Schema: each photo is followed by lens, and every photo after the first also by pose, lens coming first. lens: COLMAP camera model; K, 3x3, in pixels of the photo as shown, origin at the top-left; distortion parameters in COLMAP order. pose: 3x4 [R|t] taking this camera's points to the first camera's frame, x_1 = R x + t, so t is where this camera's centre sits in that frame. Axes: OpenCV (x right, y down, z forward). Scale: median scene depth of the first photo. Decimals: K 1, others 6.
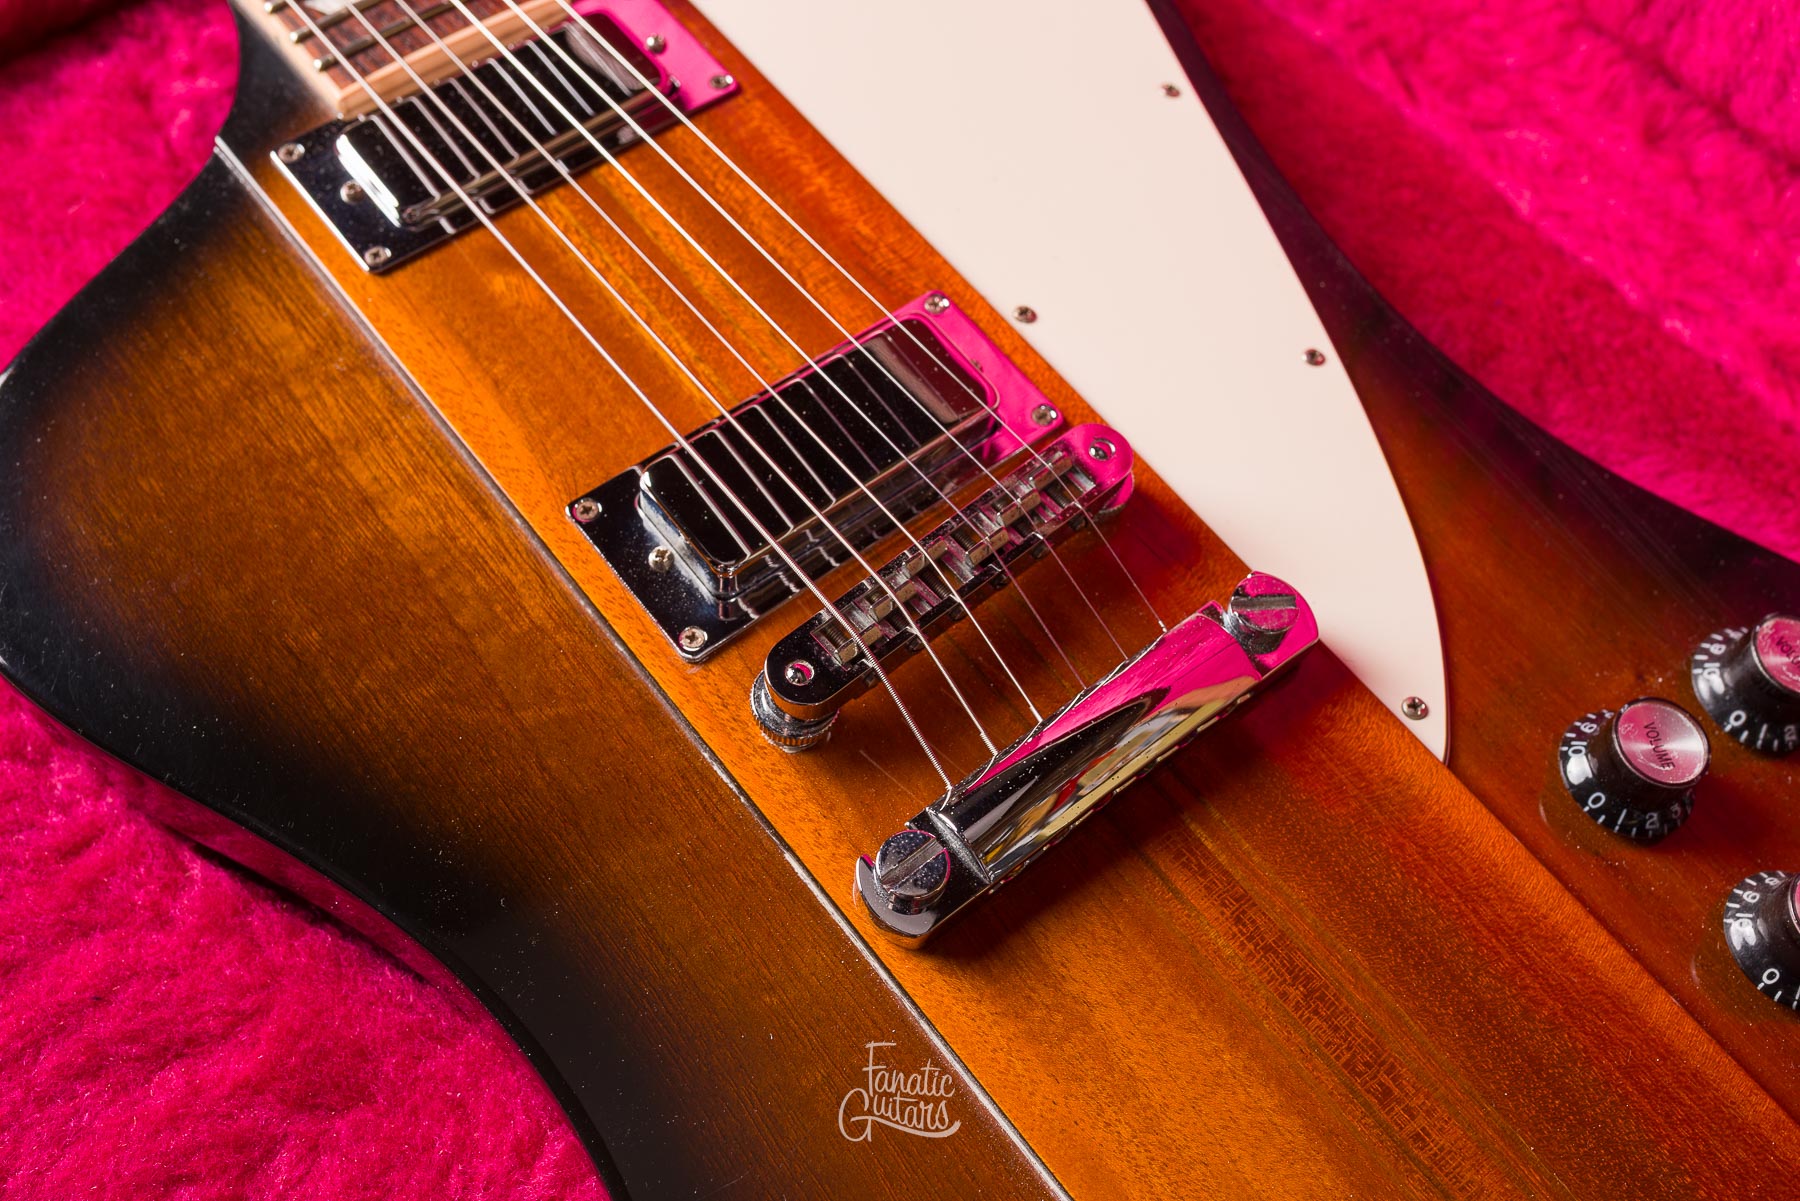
lens RADIAL K [[1800.2, 0, 900.0], [0, 1800.2, 600.5], [0, 0, 1]] dist [-0.000030, 0.004191]
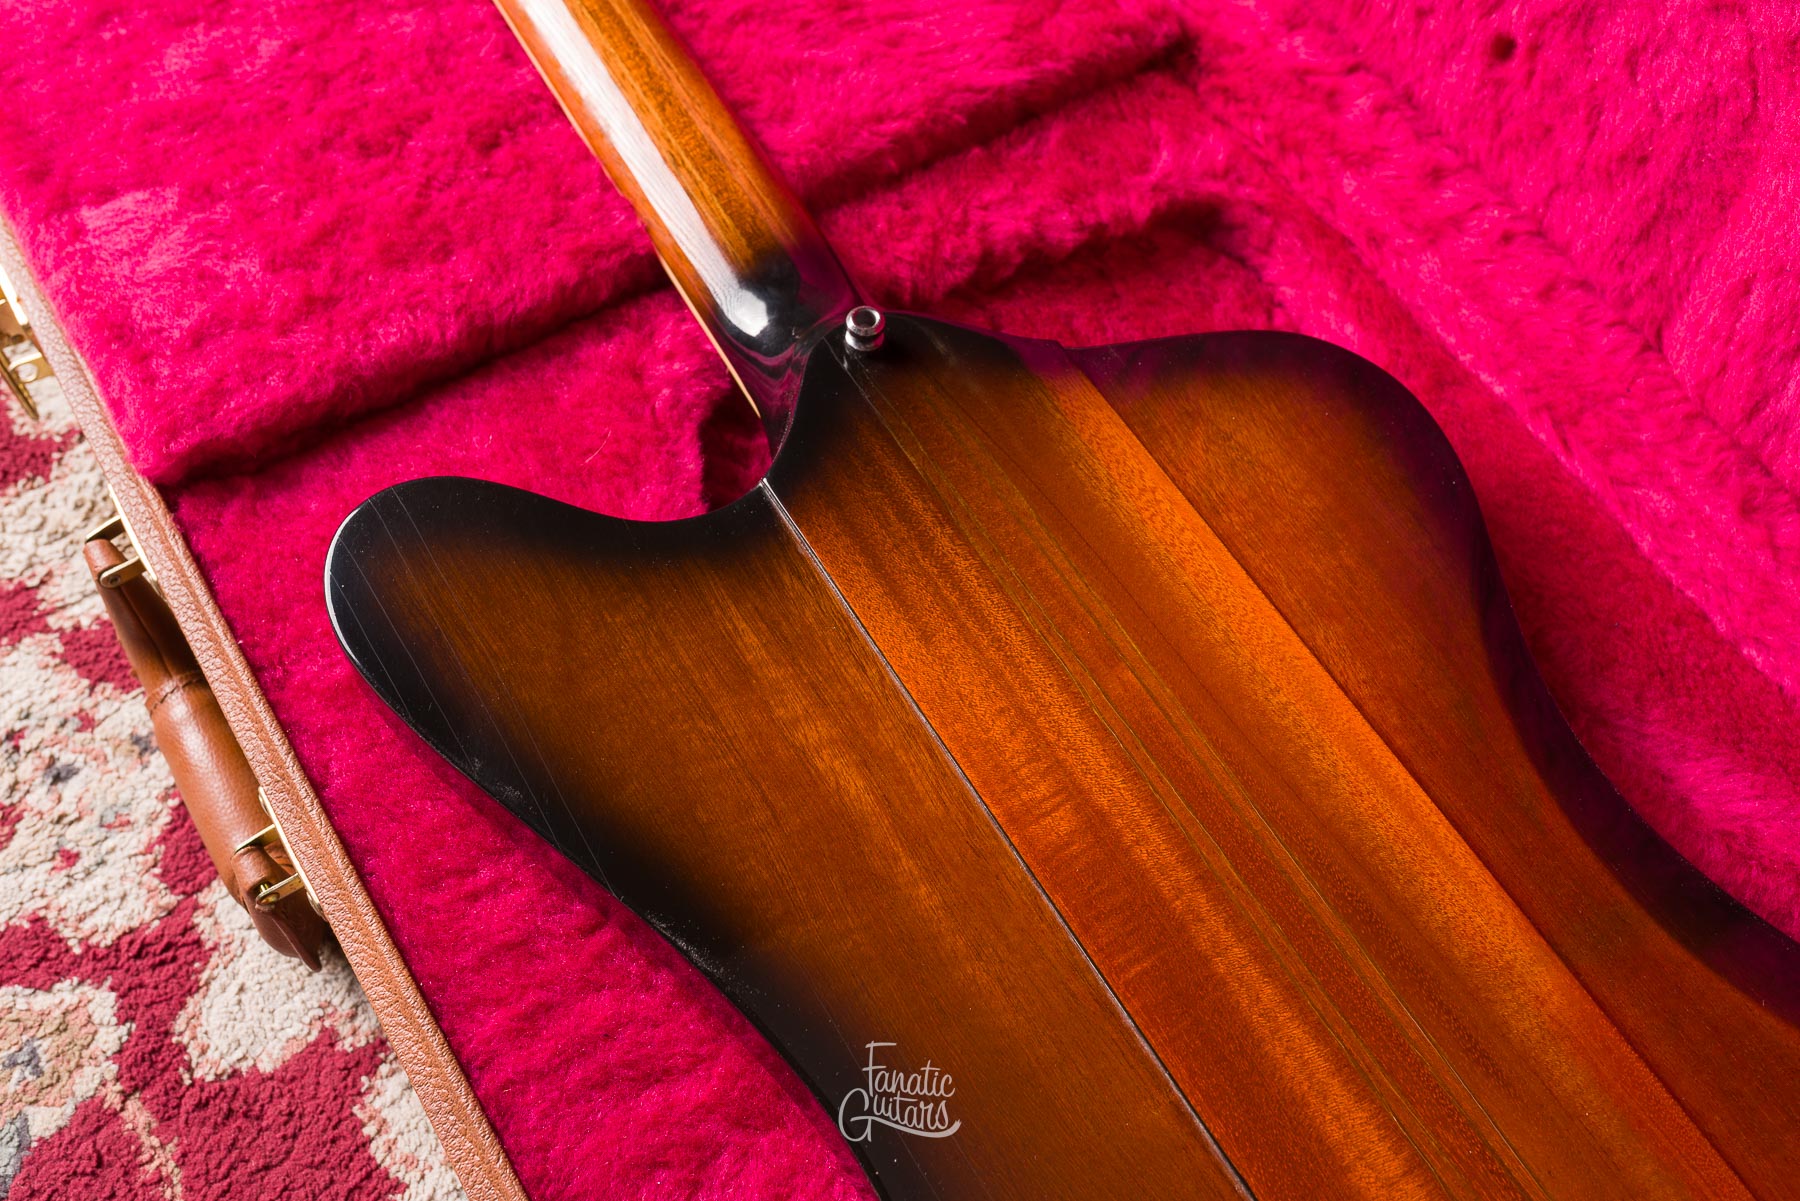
lens RADIAL K [[1752.7, 0, 900.0], [0, 1752.7, 600.5], [0, 0, 1]] dist [0.002624, -0.013684]
pose [[0.992121, 0.101671, -0.073206, -0.118667], [-0.102956, 0.994587, -0.013998, -0.125984], [0.071387, 0.021425, 0.997219, -0.390059]]
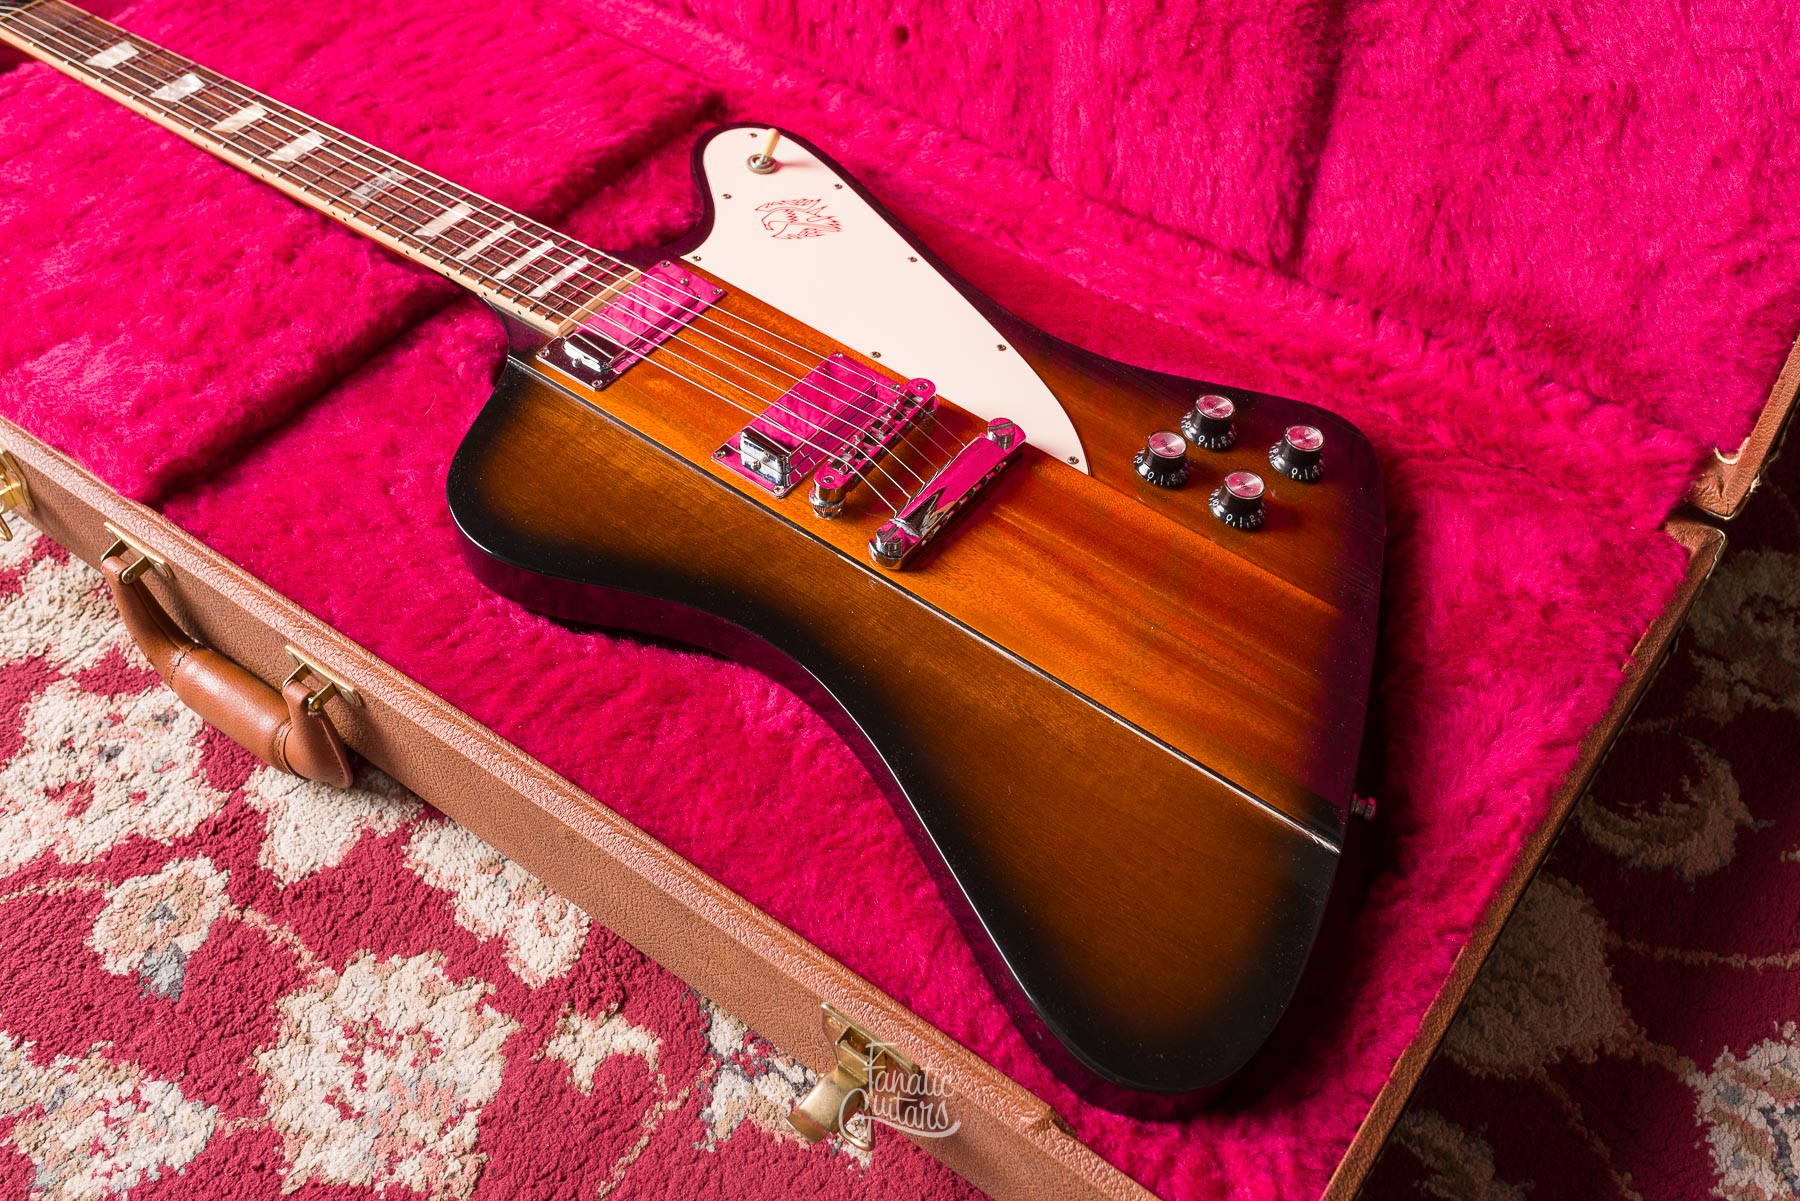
lens RADIAL K [[1730.4, 0, 900.0], [0, 1730.4, 600.5], [0, 0, 1]] dist [-0.003023, -0.004931]
pose [[0.967637, -0.220096, 0.123434, -0.246578], [0.238748, 0.956897, -0.165368, 0.524116], [-0.081717, 0.189486, 0.978477, -1.125797]]
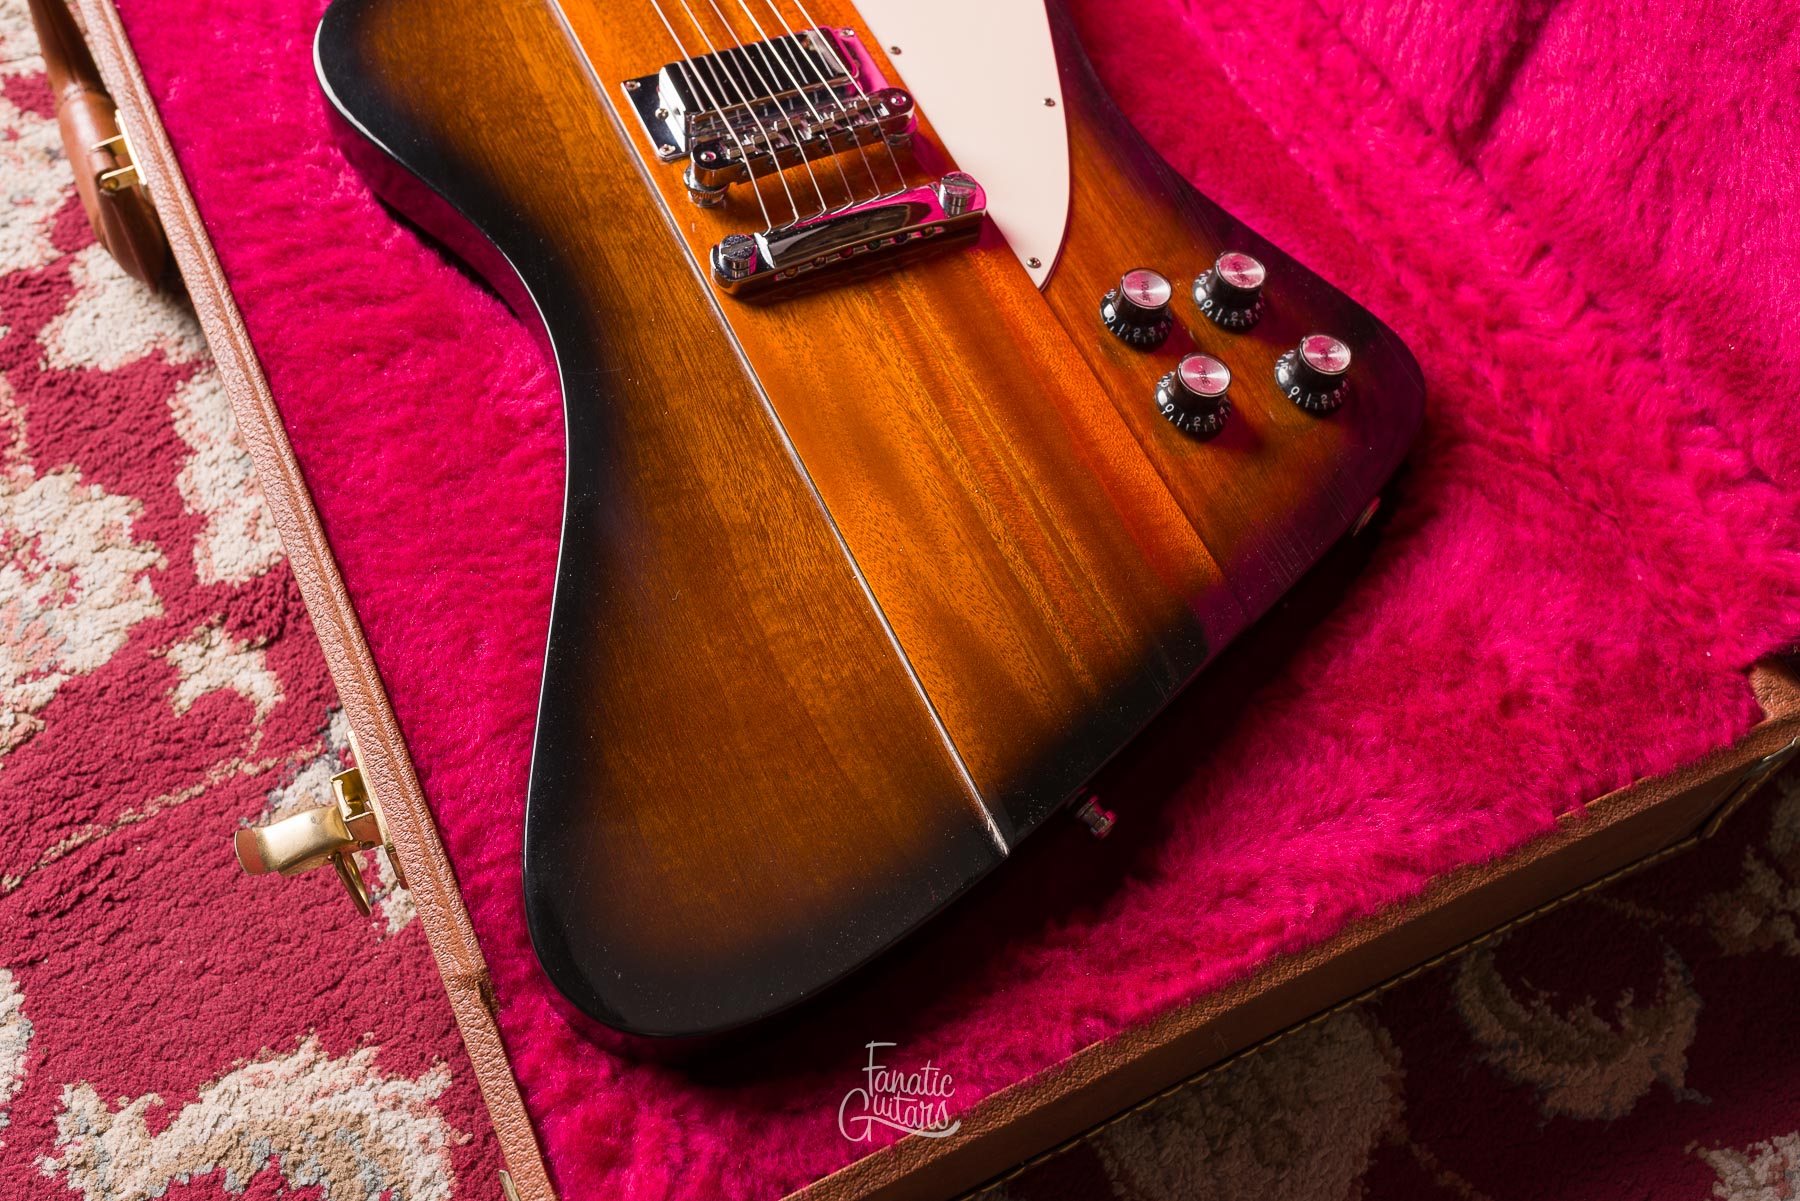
lens RADIAL K [[1752.7, 0, 900.0], [0, 1752.7, 600.5], [0, 0, 1]] dist [0.002624, -0.013684]
pose [[0.973607, 0.201040, -0.108035, 0.384412], [-0.207196, 0.977070, -0.049034, 0.478304], [0.095700, 0.070124, 0.992937, -0.729984]]
